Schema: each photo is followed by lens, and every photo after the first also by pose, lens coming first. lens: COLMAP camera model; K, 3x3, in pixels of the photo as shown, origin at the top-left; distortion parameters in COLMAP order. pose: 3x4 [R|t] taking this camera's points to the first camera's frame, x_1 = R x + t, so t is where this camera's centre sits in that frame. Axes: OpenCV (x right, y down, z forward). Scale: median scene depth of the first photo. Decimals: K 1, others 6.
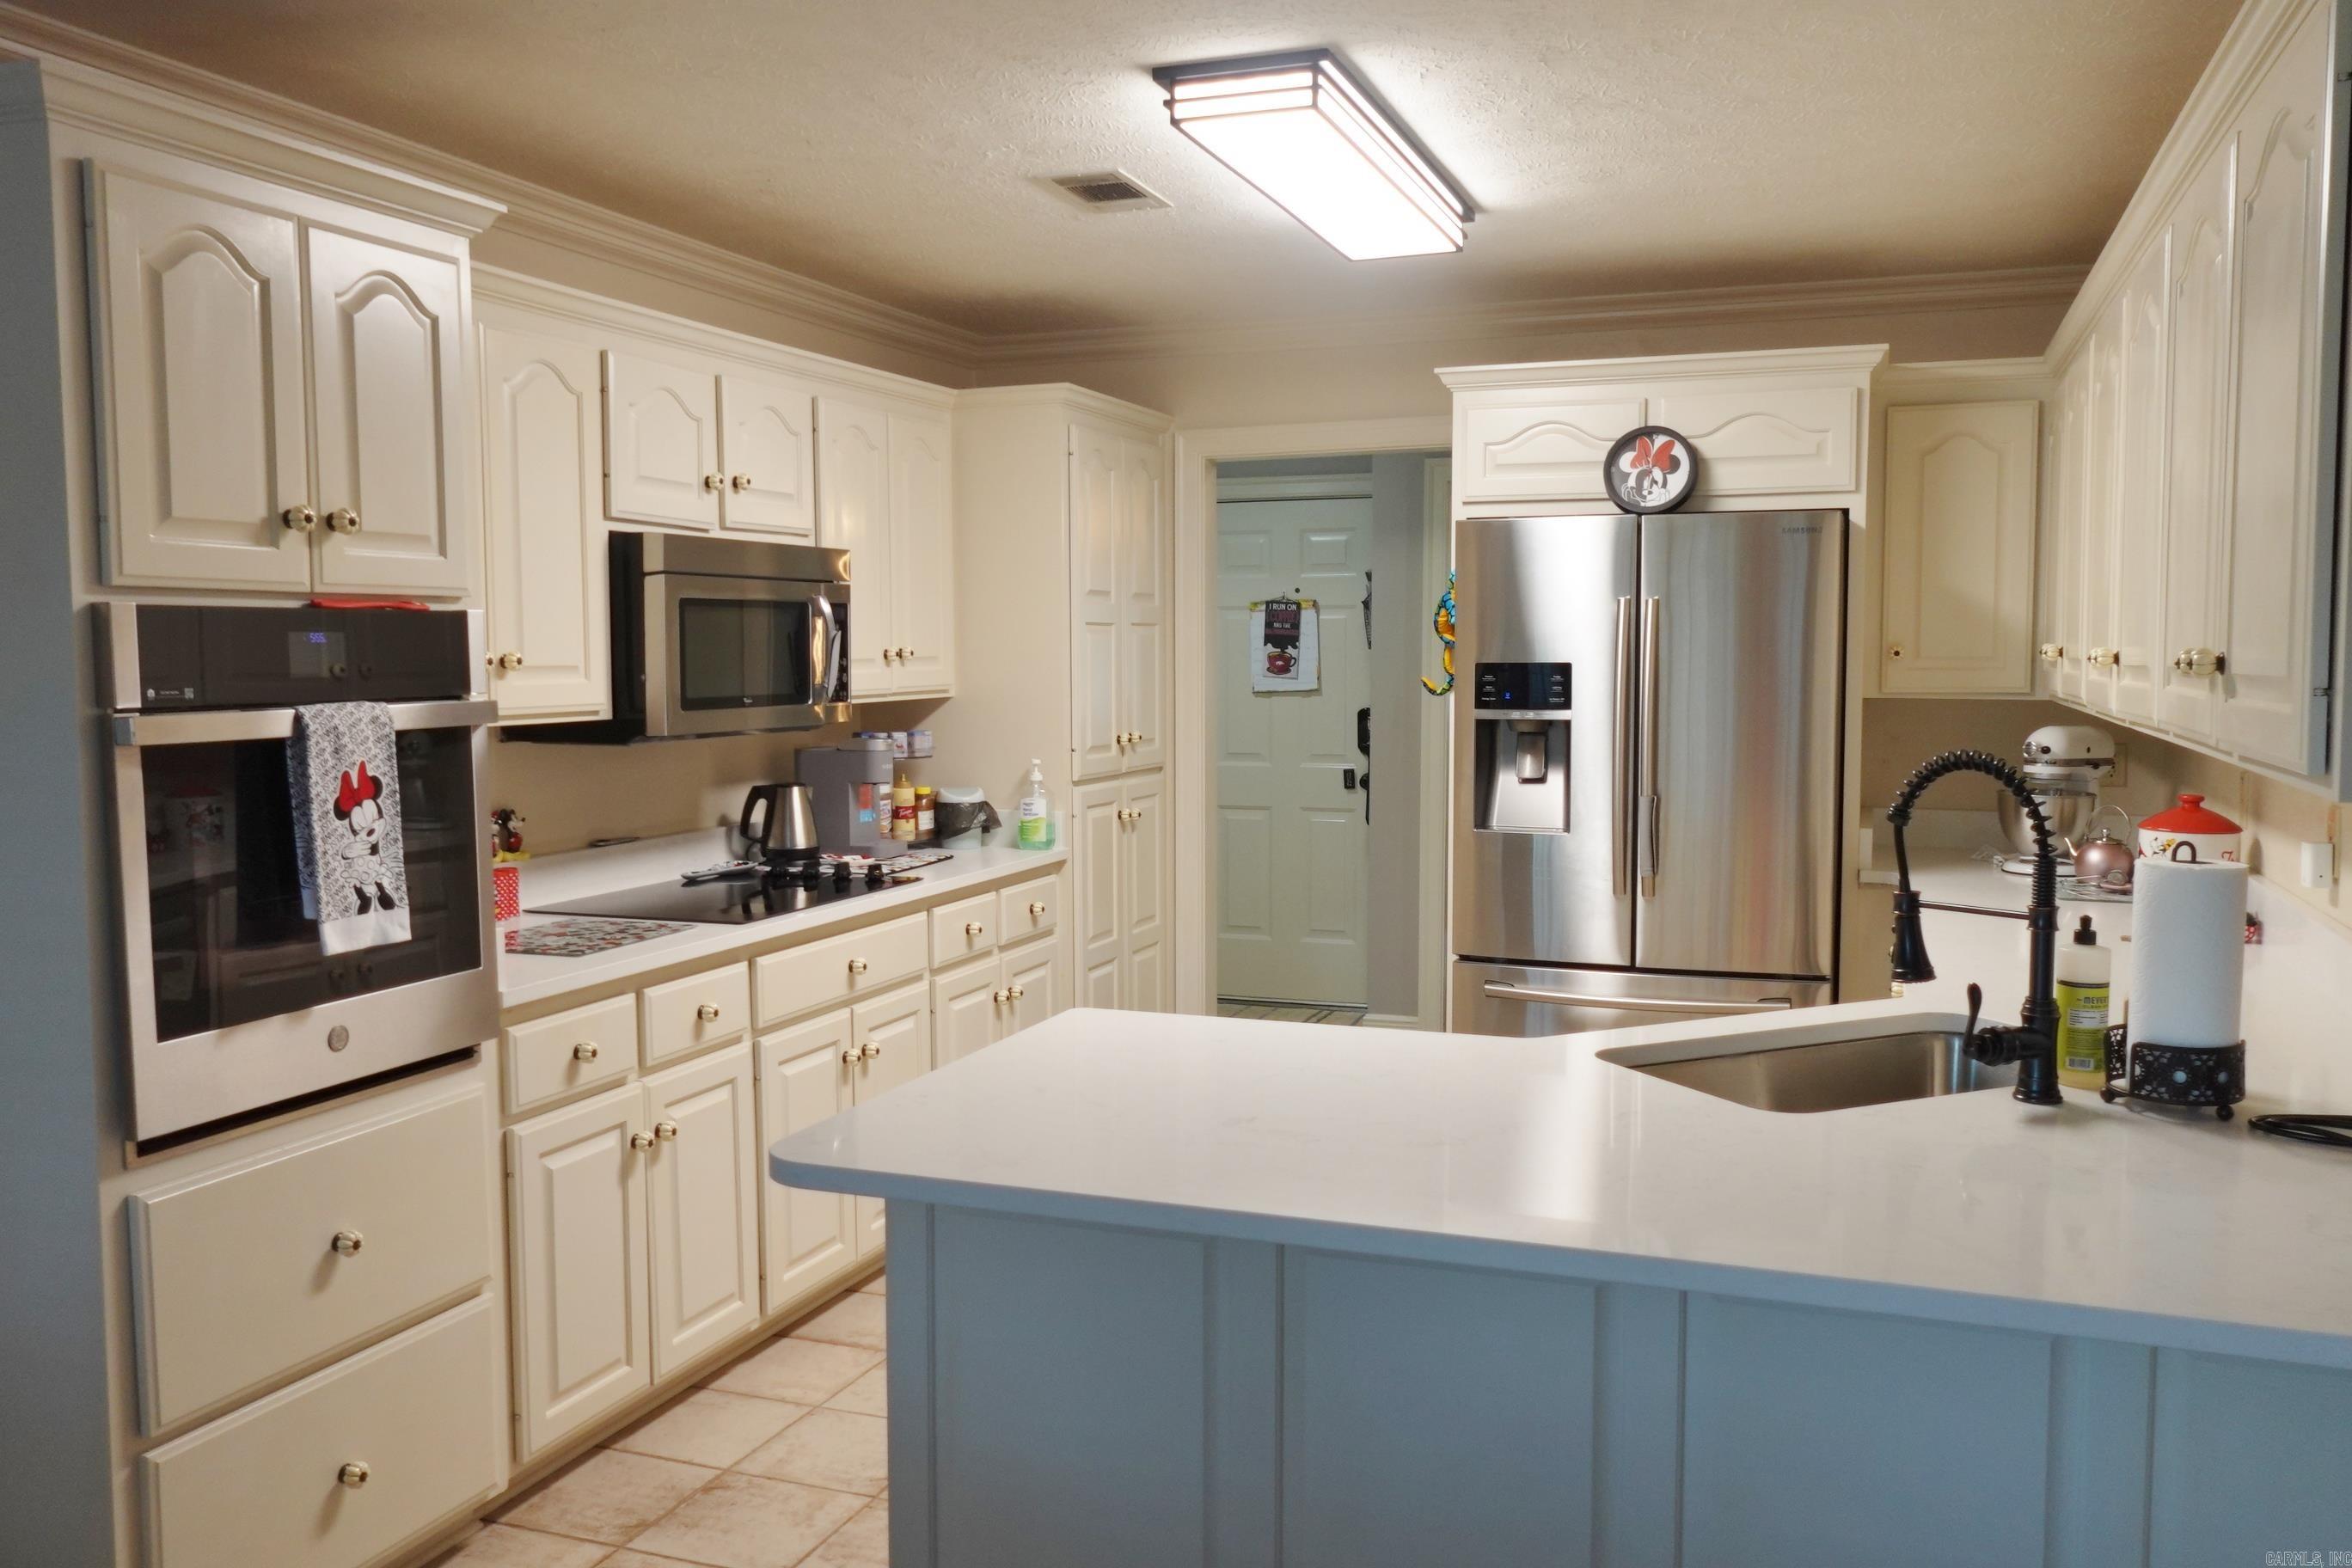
lens RADIAL K [[1872.5, 0, 1174.7], [0, 1872.5, 787.6], [0, 0, 1]] dist [0.000779, 0.000669]
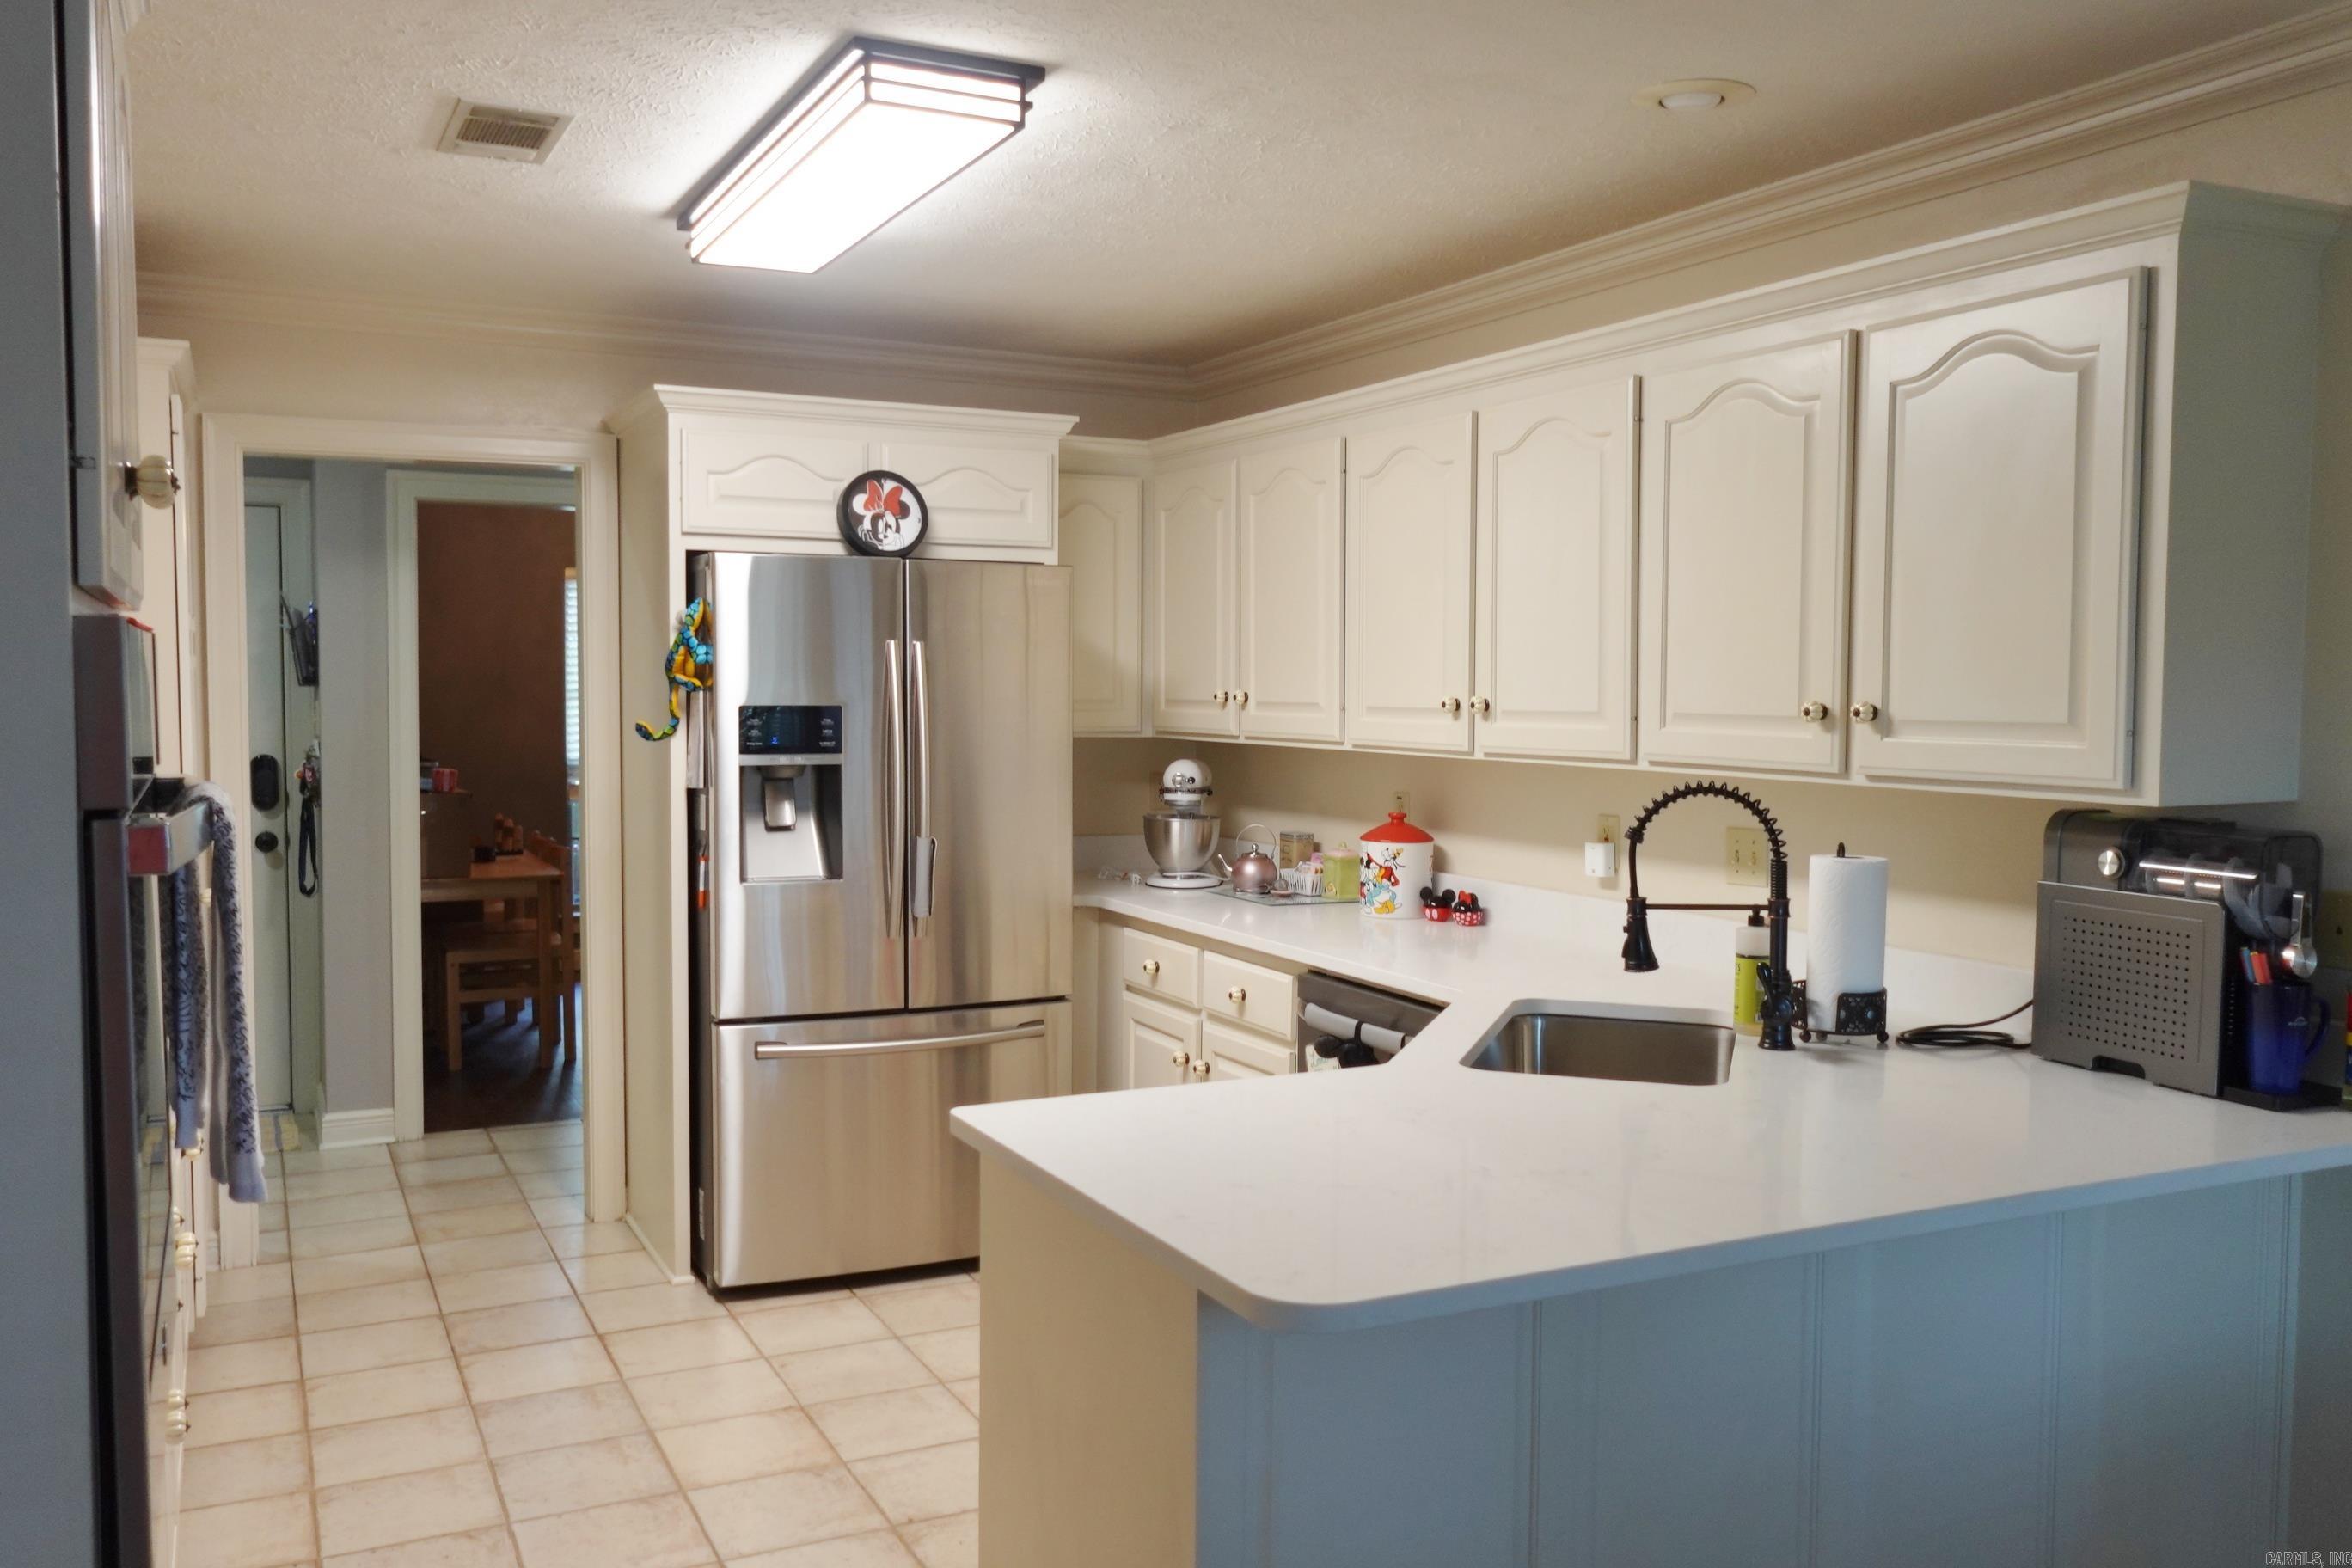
lens RADIAL K [[1872.5, 0, 1175.1], [0, 1872.5, 783.6], [0, 0, 1]] dist [0.000779, 0.000669]
pose [[0.689776, -0.030595, 0.723376, -0.373262], [0.045337, 0.998971, -0.000980, -0.016837], [-0.722602, 0.033472, 0.690454, 0.197743]]
